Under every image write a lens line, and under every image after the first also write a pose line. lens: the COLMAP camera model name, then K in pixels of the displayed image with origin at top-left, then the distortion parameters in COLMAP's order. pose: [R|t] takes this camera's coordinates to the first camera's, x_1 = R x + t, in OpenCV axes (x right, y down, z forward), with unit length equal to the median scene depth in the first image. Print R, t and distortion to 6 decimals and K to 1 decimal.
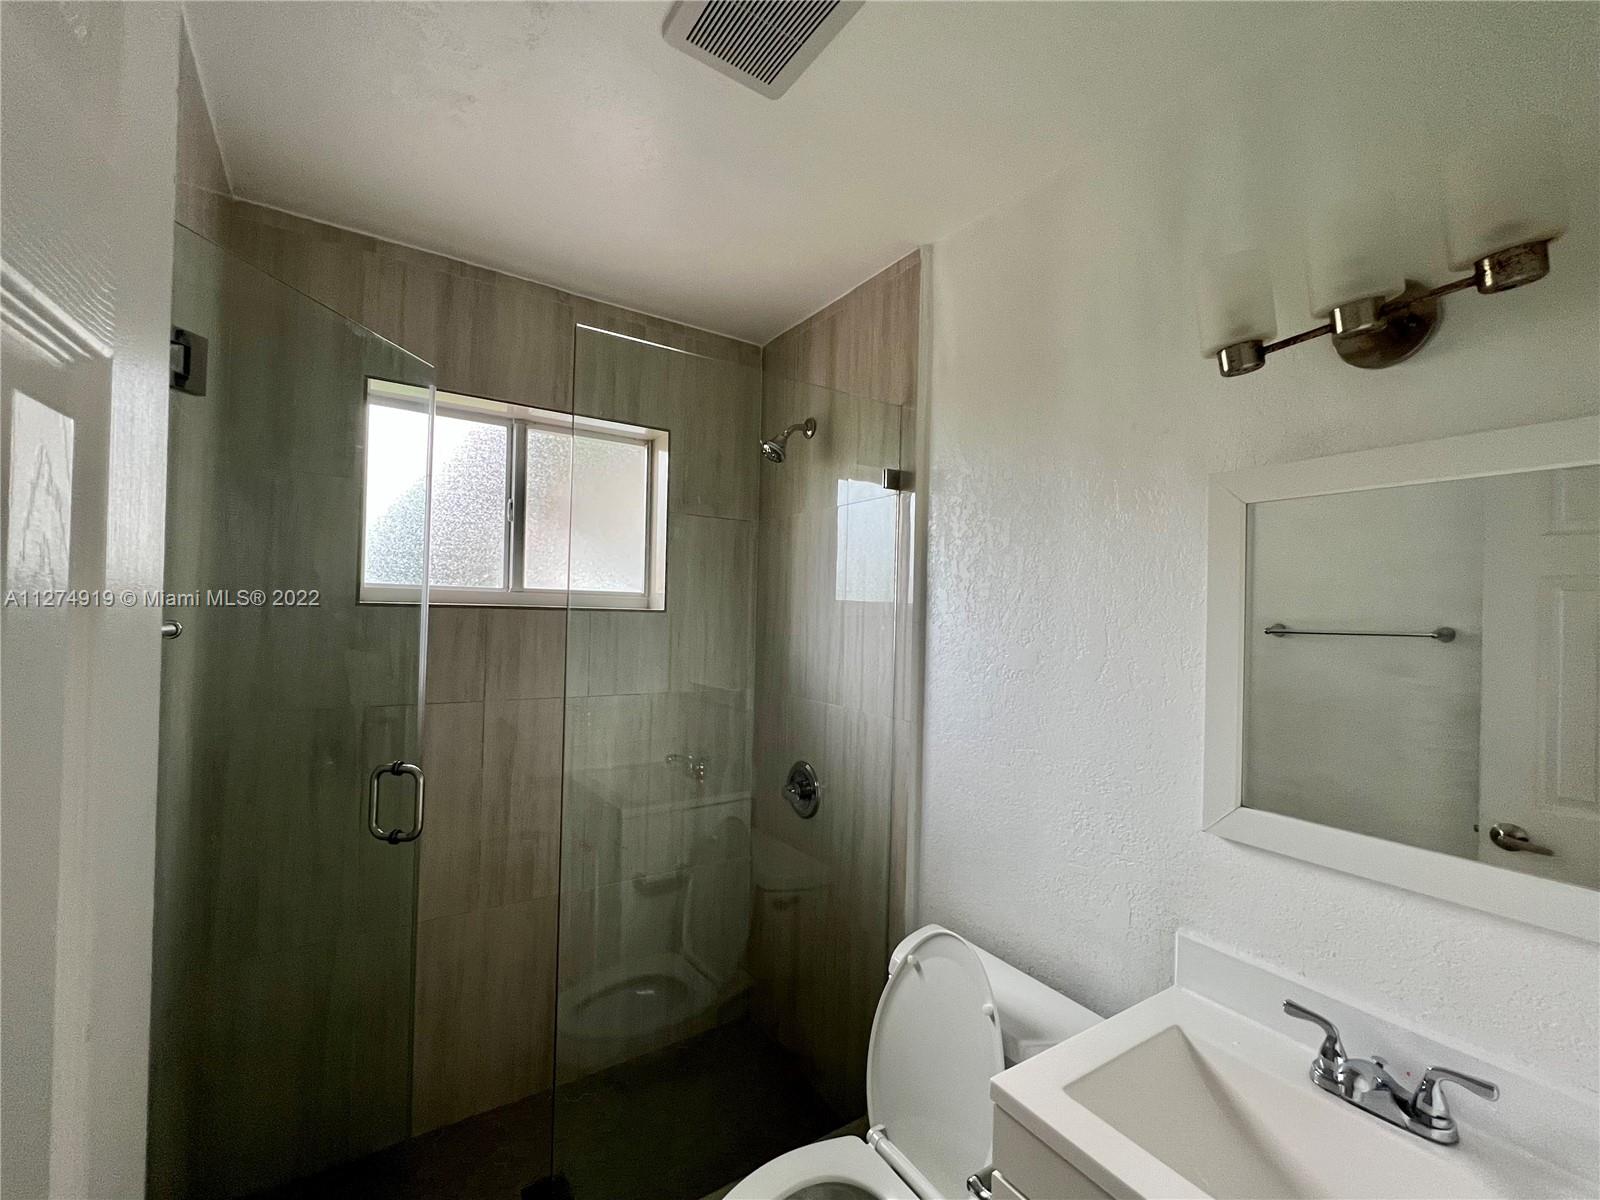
lens RADIAL K [[687.7, 0, 795.0], [0, 687.7, 603.8], [0, 0, 1]] dist [-0.005169, 0.000703]
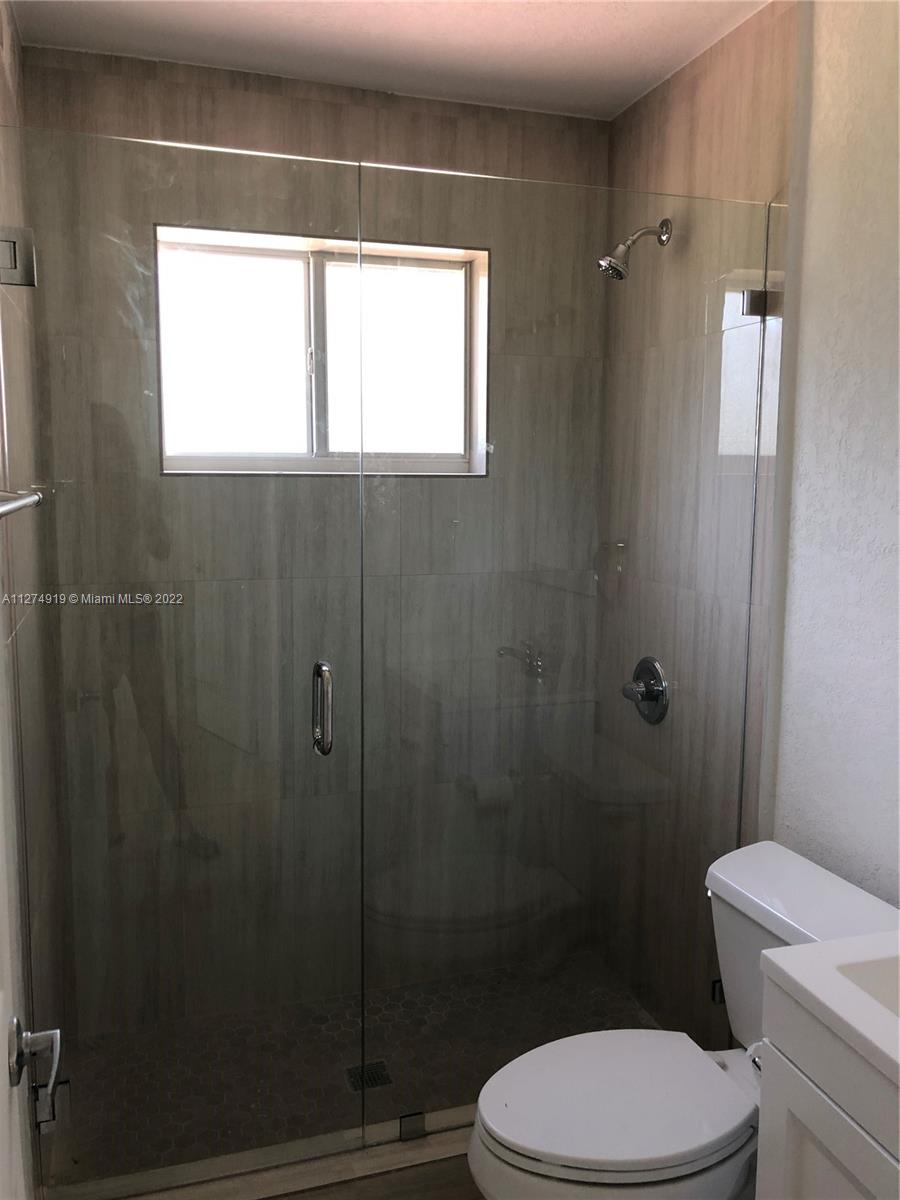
lens RADIAL K [[983.5, 0, 450.5], [0, 983.5, 597.9], [0, 0, 1]] dist [0.009862, 0.000148]
pose [[0.961886, 0.017340, -0.272902, 0.103120], [0.020953, 0.990380, 0.136780, -0.007004], [0.272648, -0.137285, 0.952269, -0.180824]]
